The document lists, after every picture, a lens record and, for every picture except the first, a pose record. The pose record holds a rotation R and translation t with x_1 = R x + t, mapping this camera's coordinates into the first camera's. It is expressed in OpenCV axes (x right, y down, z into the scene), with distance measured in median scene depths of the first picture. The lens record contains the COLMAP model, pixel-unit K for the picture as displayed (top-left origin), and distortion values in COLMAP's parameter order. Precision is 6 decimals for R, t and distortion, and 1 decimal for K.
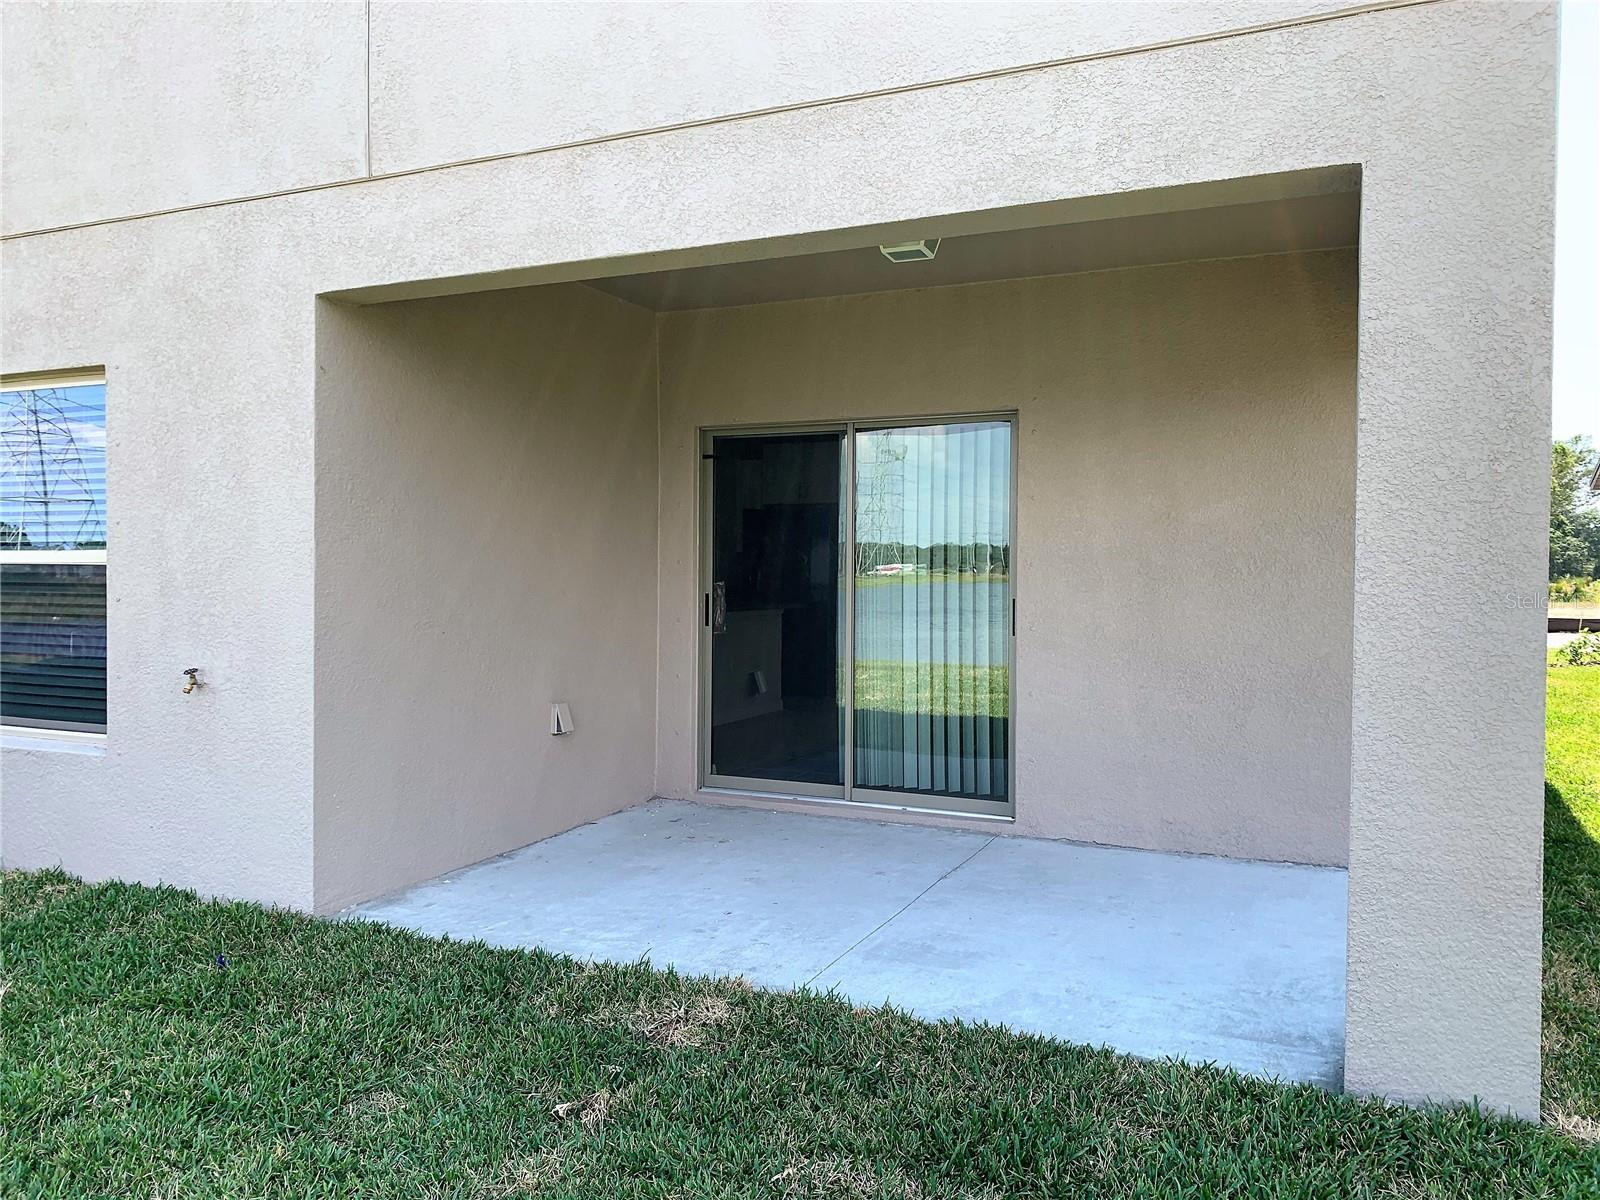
lens RADIAL K [[1211.3, 0, 798.8], [0, 1211.3, 593.9], [0, 0, 1]] dist [-0.001609, 0.006030]
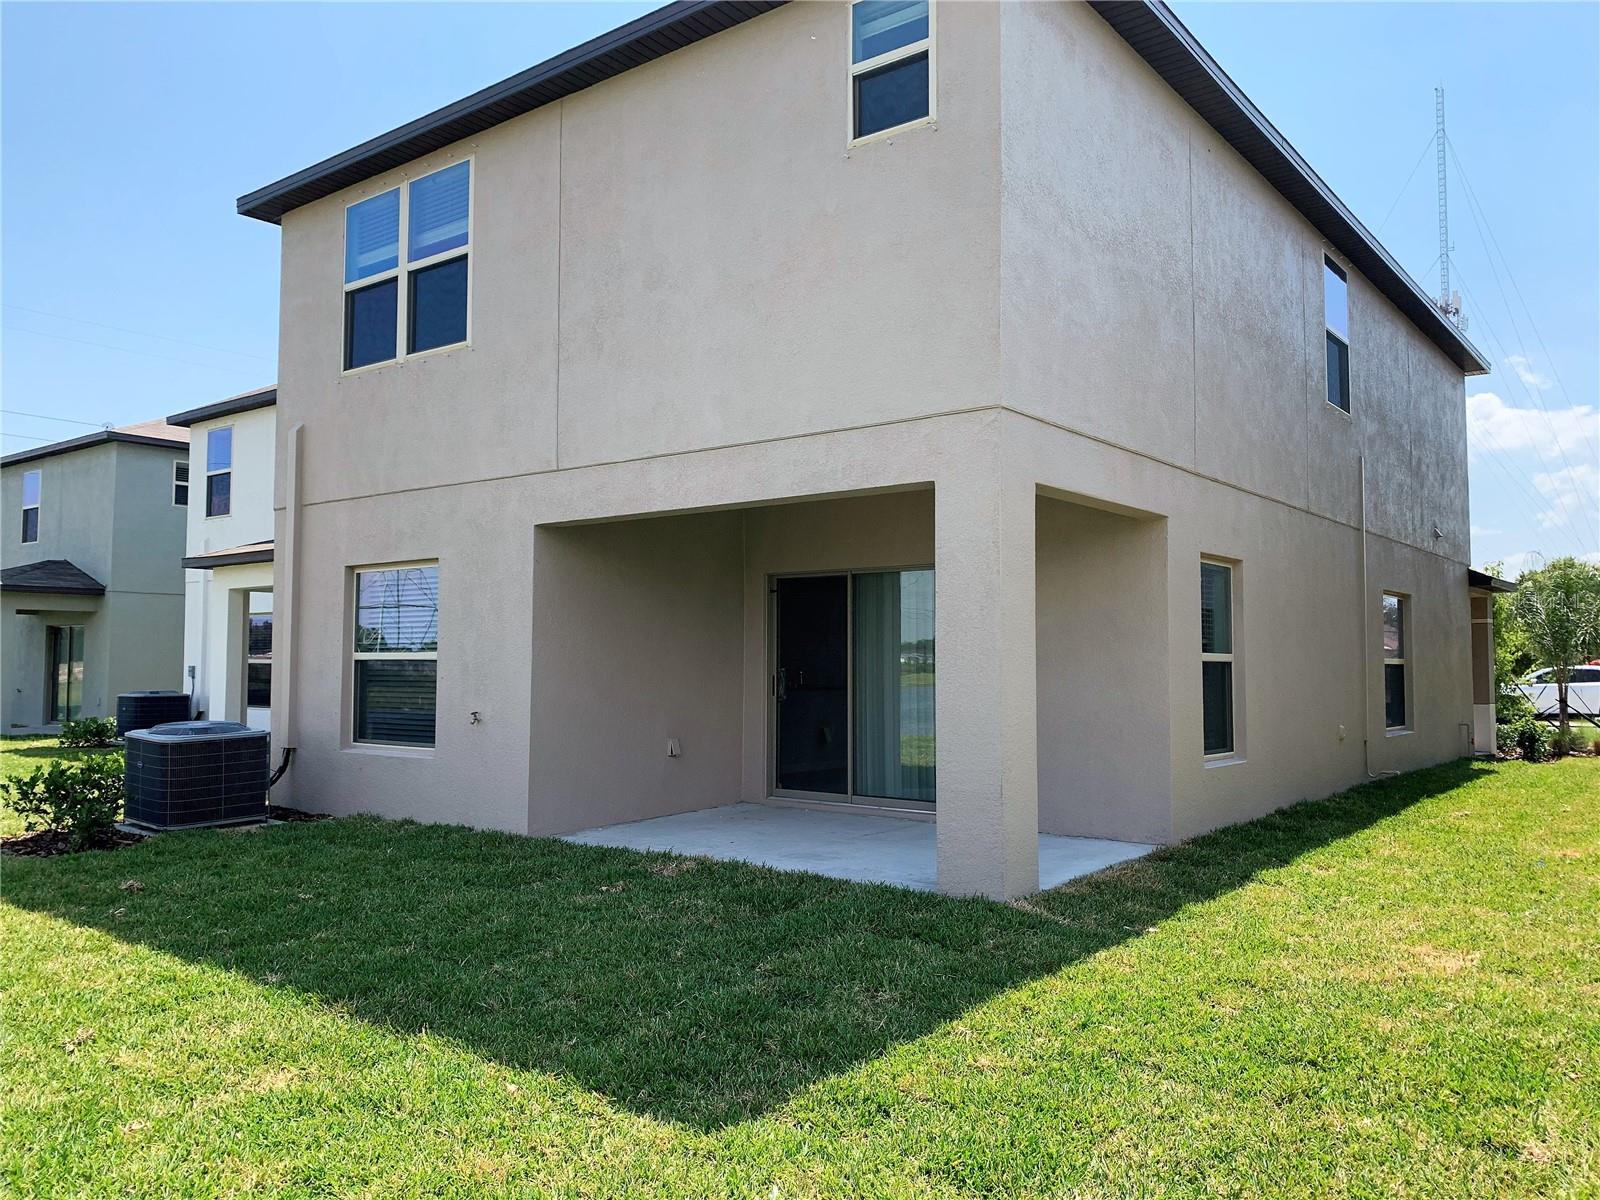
lens RADIAL K [[1224.2, 0, 797.1], [0, 1224.2, 588.0], [0, 0, 1]] dist [0.062751, -0.099887]
pose [[0.972317, -0.019220, -0.232874, 0.479884], [0.000313, 0.996718, -0.080956, 0.022823], [0.233665, 0.078642, 0.969132, -0.834560]]
